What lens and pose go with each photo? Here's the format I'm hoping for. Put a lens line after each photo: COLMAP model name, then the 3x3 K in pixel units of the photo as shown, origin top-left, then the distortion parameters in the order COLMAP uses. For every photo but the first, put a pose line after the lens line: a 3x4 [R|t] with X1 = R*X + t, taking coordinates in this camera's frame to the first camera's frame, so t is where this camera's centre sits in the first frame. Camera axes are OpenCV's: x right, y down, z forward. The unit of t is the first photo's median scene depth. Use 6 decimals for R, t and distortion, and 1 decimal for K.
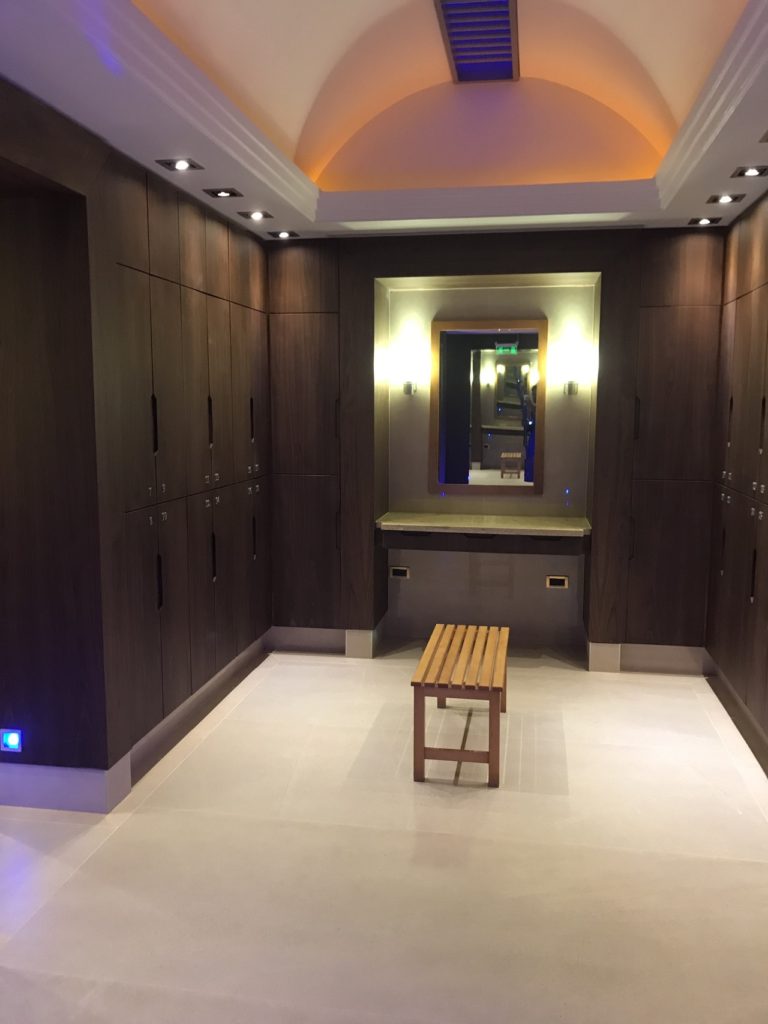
lens RADIAL K [[846.8, 0, 388.9], [0, 846.8, 511.2], [0, 0, 1]] dist [0.041728, -0.075787]
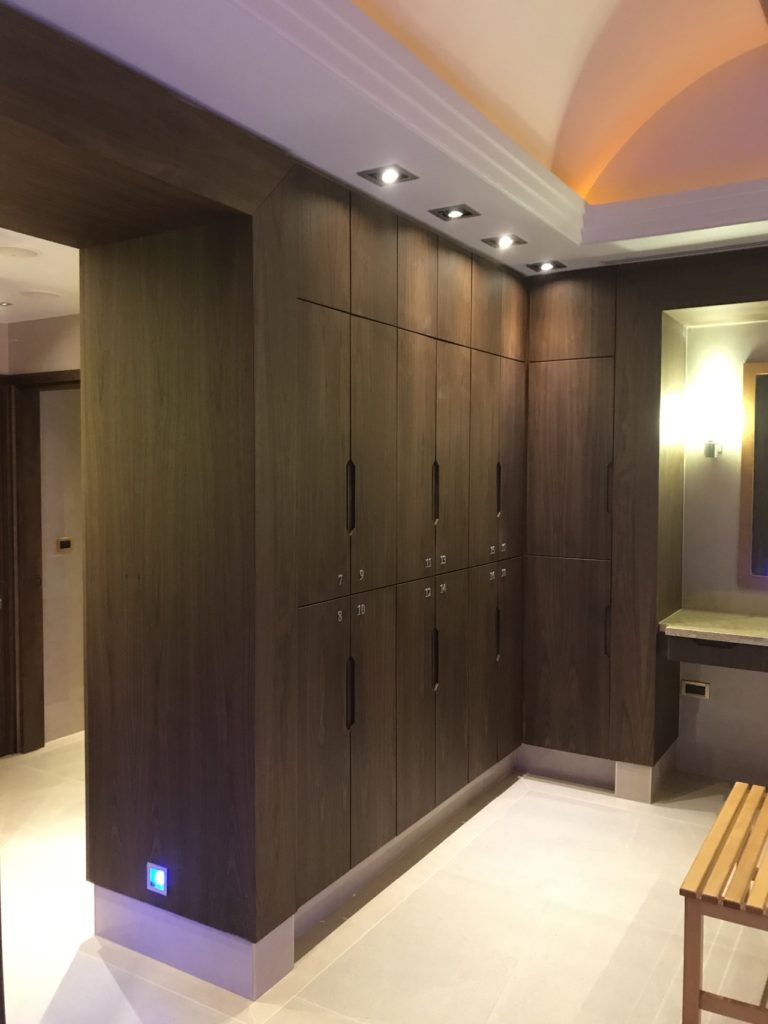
lens RADIAL K [[846.8, 0, 376.5], [0, 846.8, 509.6], [0, 0, 1]] dist [0.041728, -0.075787]
pose [[0.927451, 0.016084, -0.373598, 0.039773], [-0.045578, 0.996488, -0.070245, -0.028346], [0.371156, 0.082177, 0.924927, 0.220144]]
